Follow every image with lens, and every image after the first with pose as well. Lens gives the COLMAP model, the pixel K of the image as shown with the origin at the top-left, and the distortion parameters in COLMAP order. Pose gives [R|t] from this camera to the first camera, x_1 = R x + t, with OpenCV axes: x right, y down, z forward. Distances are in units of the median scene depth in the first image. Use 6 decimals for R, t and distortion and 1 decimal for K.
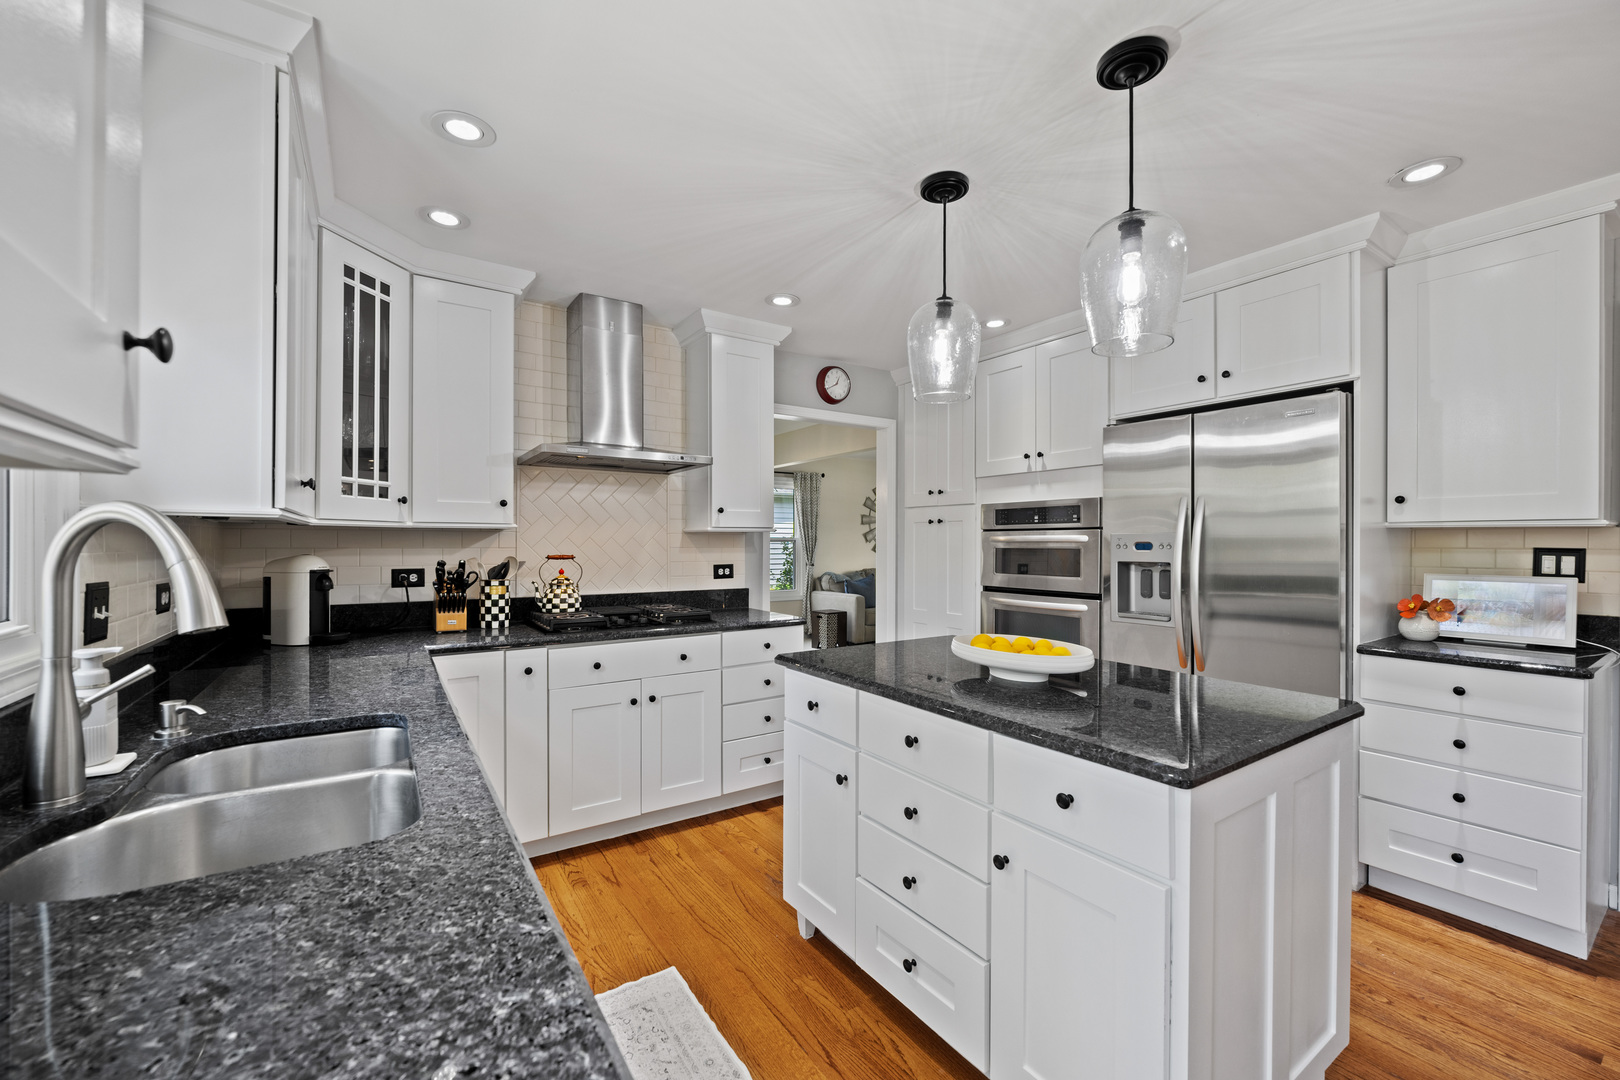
lens RADIAL K [[649.9, 0, 821.4], [0, 649.9, 544.0], [0, 0, 1]] dist [-0.002035, -0.000071]
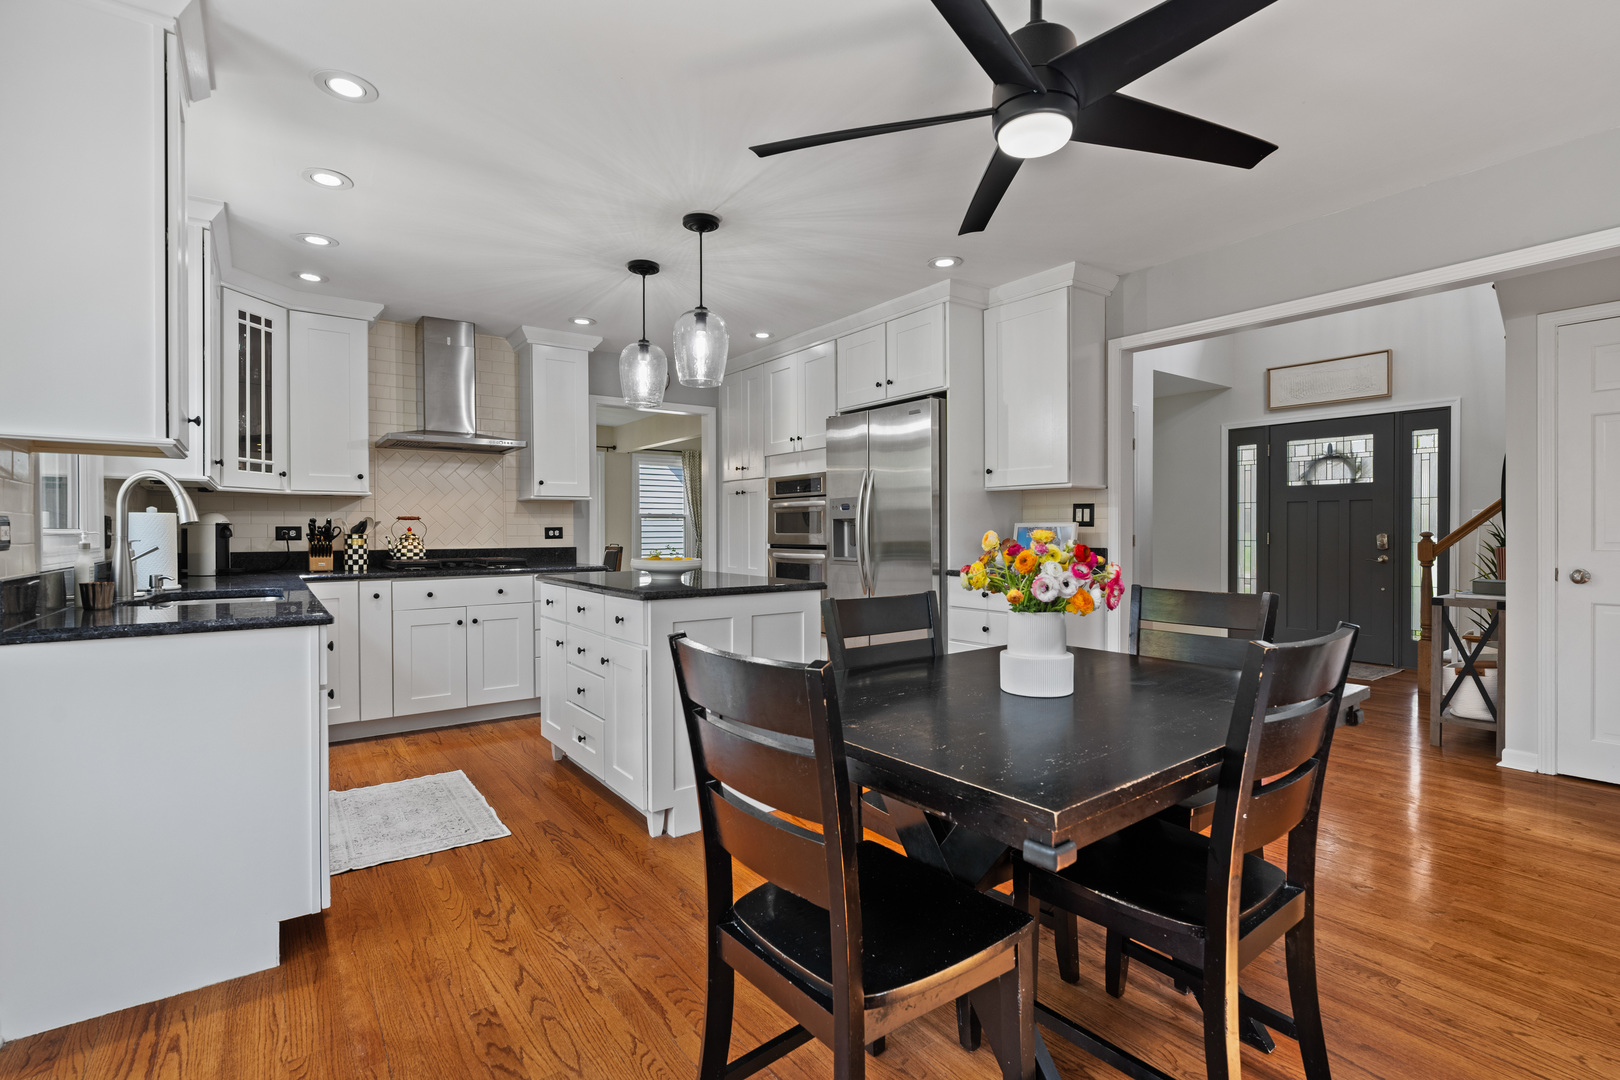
lens RADIAL K [[739.2, 0, 811.4], [0, 739.2, 533.0], [0, 0, 1]] dist [0.003110, -0.000617]
pose [[0.999330, -0.006078, 0.036101, 0.381974], [0.005942, 0.999975, 0.003859, 0.052893], [-0.036123, -0.003642, 0.999341, -0.558150]]
